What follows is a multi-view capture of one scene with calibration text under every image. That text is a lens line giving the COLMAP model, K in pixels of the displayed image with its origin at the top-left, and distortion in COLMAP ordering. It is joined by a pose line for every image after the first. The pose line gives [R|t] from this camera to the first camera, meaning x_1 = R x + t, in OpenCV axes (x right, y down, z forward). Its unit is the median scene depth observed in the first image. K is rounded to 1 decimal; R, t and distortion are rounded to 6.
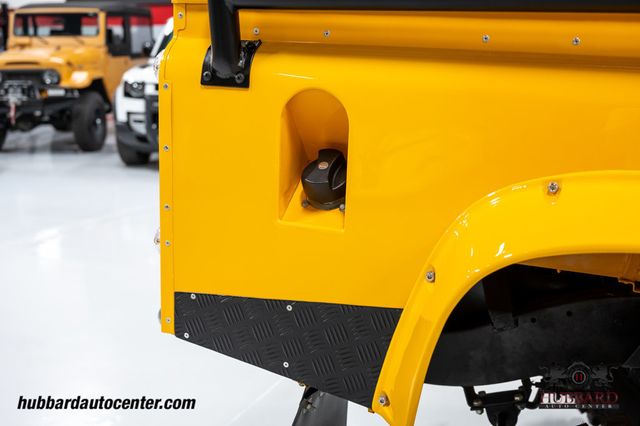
lens RADIAL K [[788.4, 0, 320.8], [0, 788.4, 212.3], [0, 0, 1]] dist [0.024357, 0.000000]
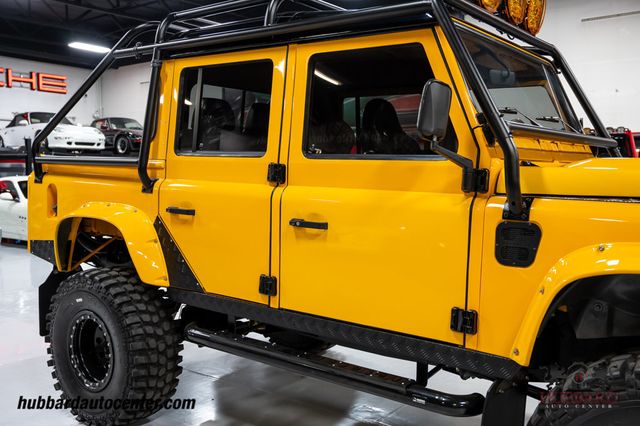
lens RADIAL K [[619.4, 0, 319.4], [0, 619.4, 210.5], [0, 0, 1]] dist [0.004892, 0.000000]
pose [[0.972660, 0.016160, -0.231672, 0.218683], [-0.050538, 0.988397, -0.143237, 0.038296], [0.226670, 0.151029, 0.962191, -0.179519]]
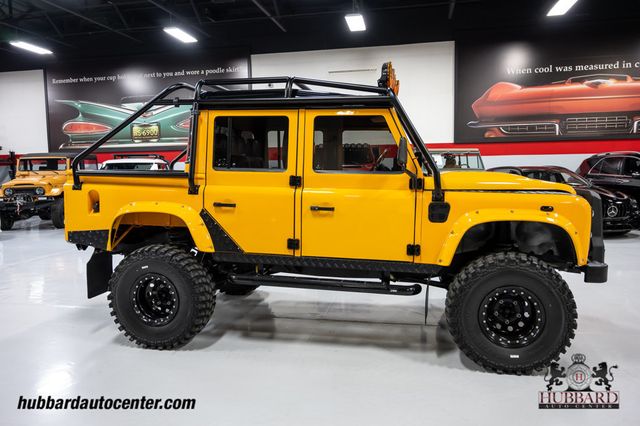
lens RADIAL K [[473.4, 0, 314.1], [0, 473.4, 213.3], [0, 0, 1]] dist [-0.003399, -0.000470]
pose [[0.979458, -0.029265, 0.199512, 0.092000], [0.052044, 0.992578, -0.109907, 0.049279], [-0.194815, 0.118033, 0.973712, -0.273780]]
